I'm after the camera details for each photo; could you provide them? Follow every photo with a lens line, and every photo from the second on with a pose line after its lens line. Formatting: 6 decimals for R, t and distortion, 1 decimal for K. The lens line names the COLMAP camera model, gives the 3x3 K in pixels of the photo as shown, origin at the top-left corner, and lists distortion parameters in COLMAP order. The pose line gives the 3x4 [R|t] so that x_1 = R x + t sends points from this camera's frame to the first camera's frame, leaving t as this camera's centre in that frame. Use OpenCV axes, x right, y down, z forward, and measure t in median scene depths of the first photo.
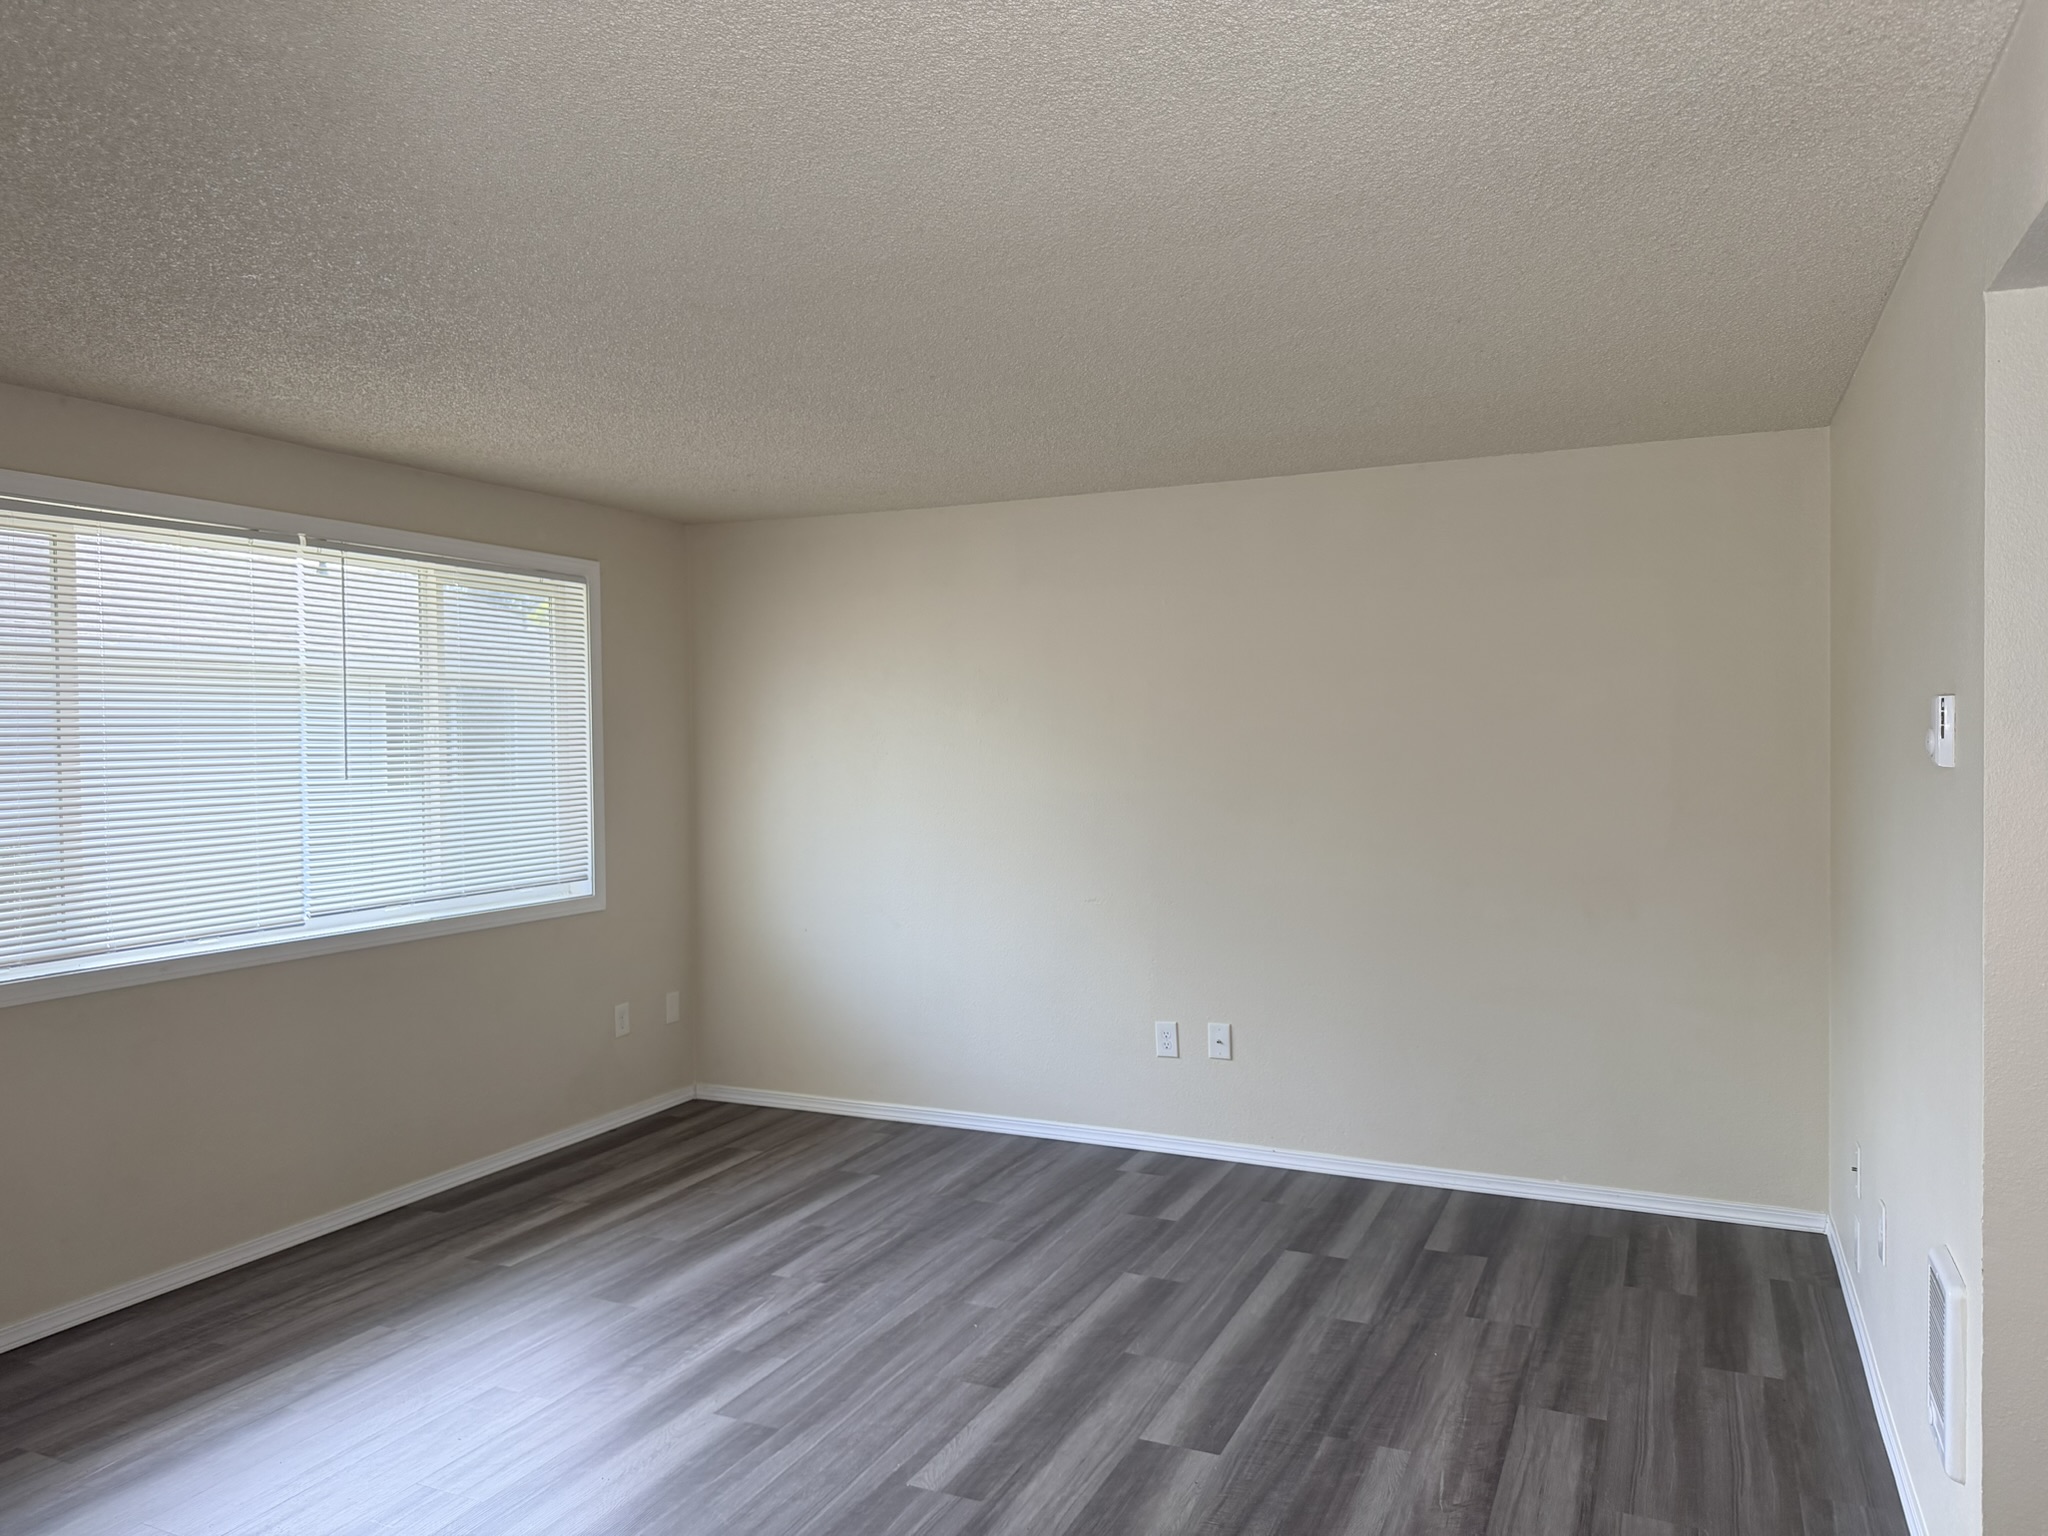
lens RADIAL K [[1478.5, 0, 1071.4], [0, 1478.5, 758.4], [0, 0, 1]] dist [0.059839, -0.073865]
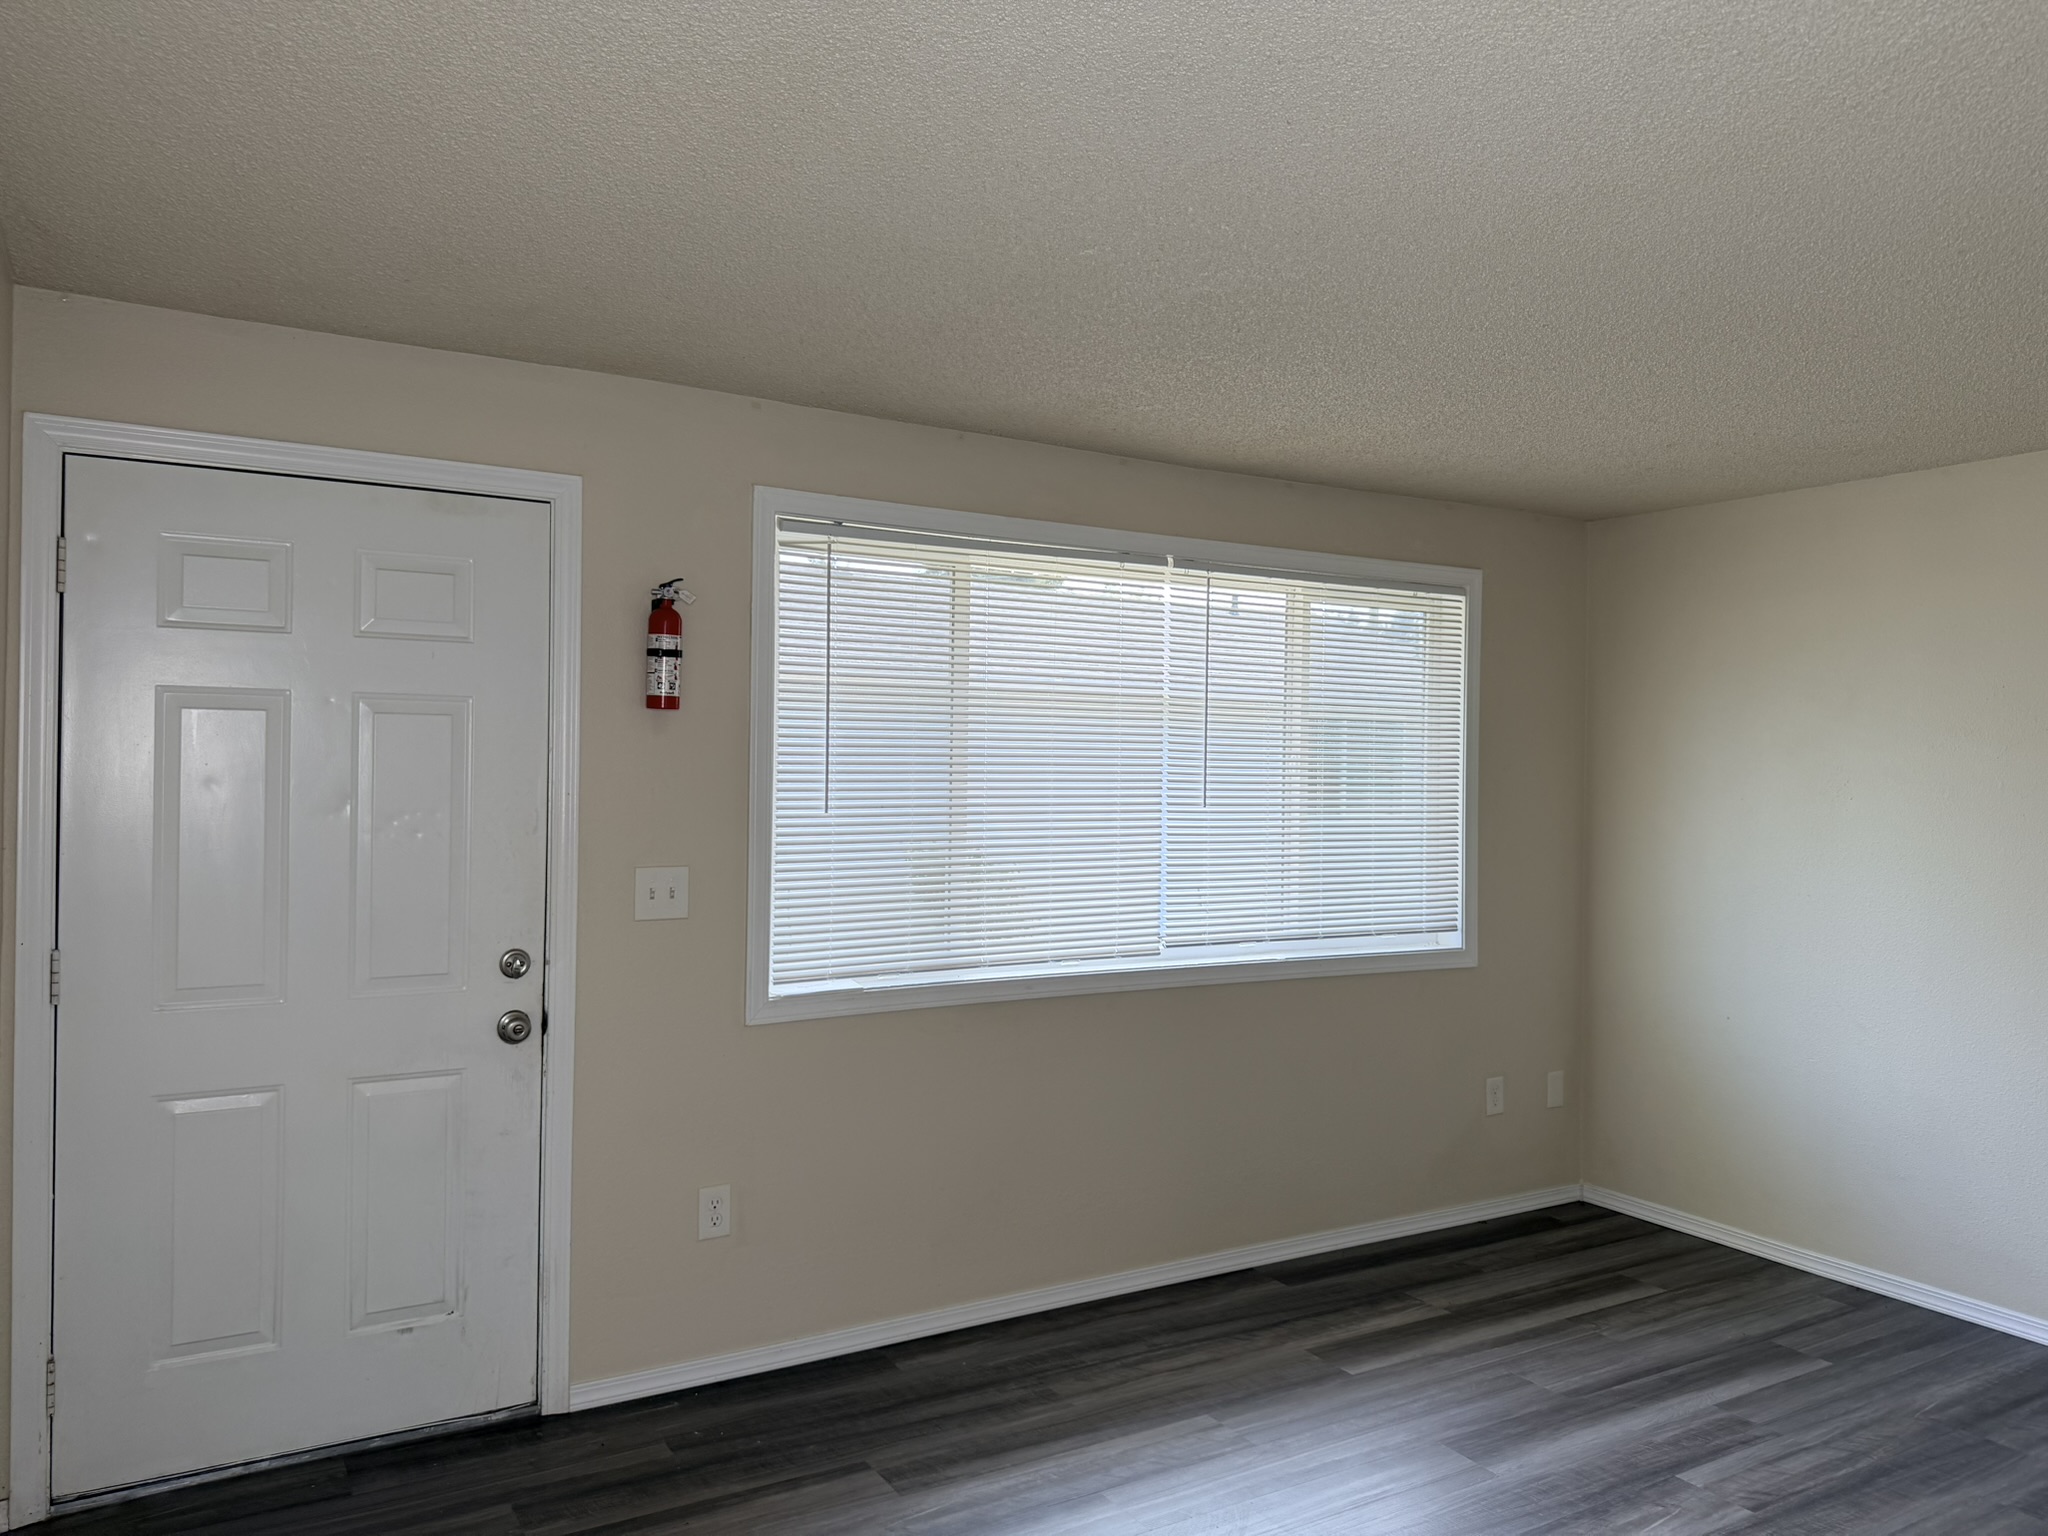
lens RADIAL K [[1478.5, 0, 992.6], [0, 1478.5, 770.1], [0, 0, 1]] dist [0.059839, -0.073865]
pose [[0.805352, 0.019117, -0.592488, -0.034018], [-0.029106, 0.999550, -0.007312, 0.000646], [0.592082, 0.023134, 0.805546, 0.157994]]
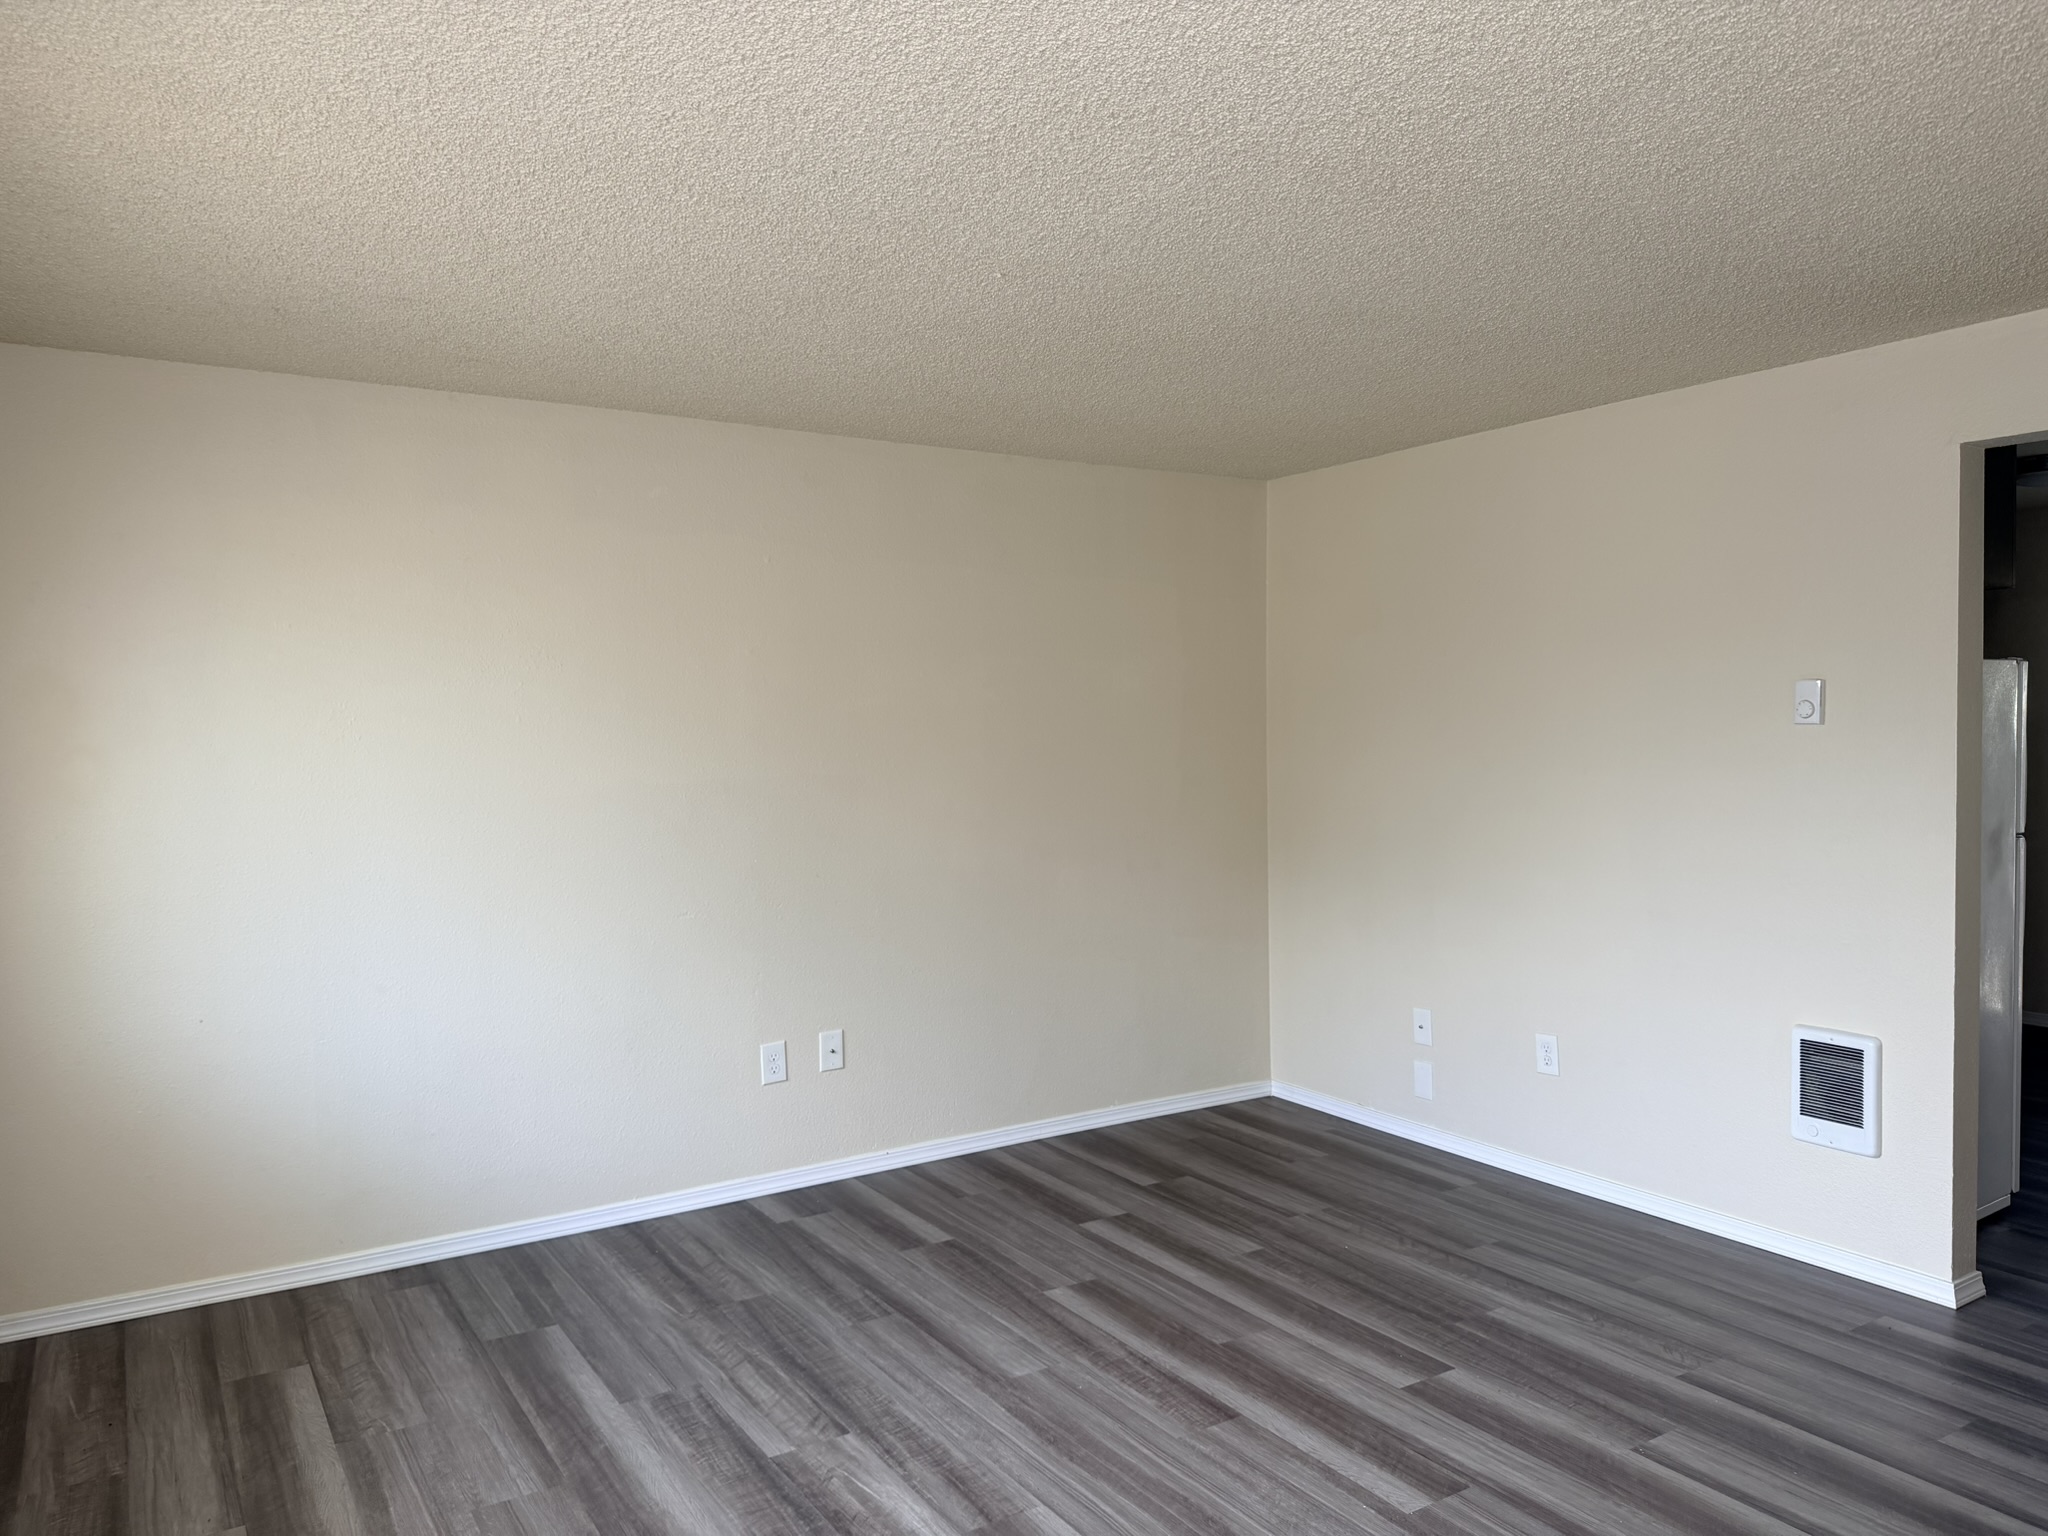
lens RADIAL K [[1478.5, 0, 1036.7], [0, 1478.5, 764.3], [0, 0, 1]] dist [0.059839, -0.073865]
pose [[0.554641, -0.031324, 0.831500, -0.678189], [0.023366, 0.999483, 0.022067, -0.000130], [-0.831761, 0.007190, 0.555087, 0.464154]]
